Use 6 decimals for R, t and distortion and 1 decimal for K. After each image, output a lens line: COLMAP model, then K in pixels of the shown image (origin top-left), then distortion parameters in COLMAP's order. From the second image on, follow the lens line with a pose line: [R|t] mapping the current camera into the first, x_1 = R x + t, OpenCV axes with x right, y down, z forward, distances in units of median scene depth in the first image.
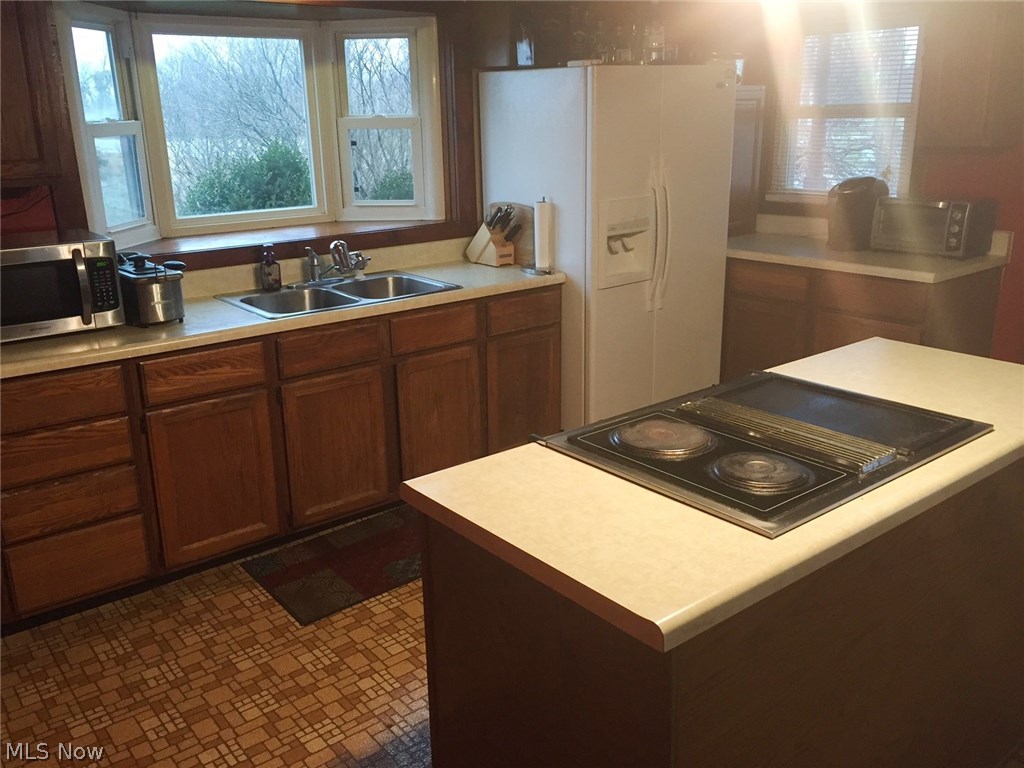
lens RADIAL K [[887.7, 0, 510.7], [0, 887.7, 383.6], [0, 0, 1]] dist [-0.012919, -0.005638]
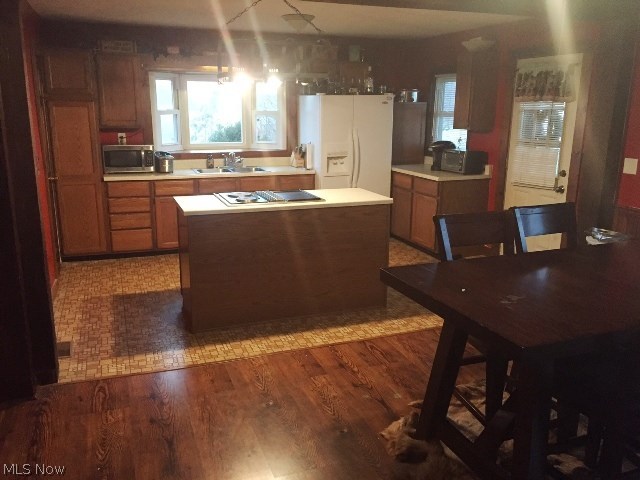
lens RADIAL K [[554.8, 0, 320.5], [0, 554.8, 240.7], [0, 0, 1]] dist [-0.012919, -0.005638]
pose [[0.951858, 0.099359, -0.289989, 0.627498], [-0.114457, 0.992793, -0.035531, 0.154969], [0.284368, 0.067011, 0.956370, -0.628683]]
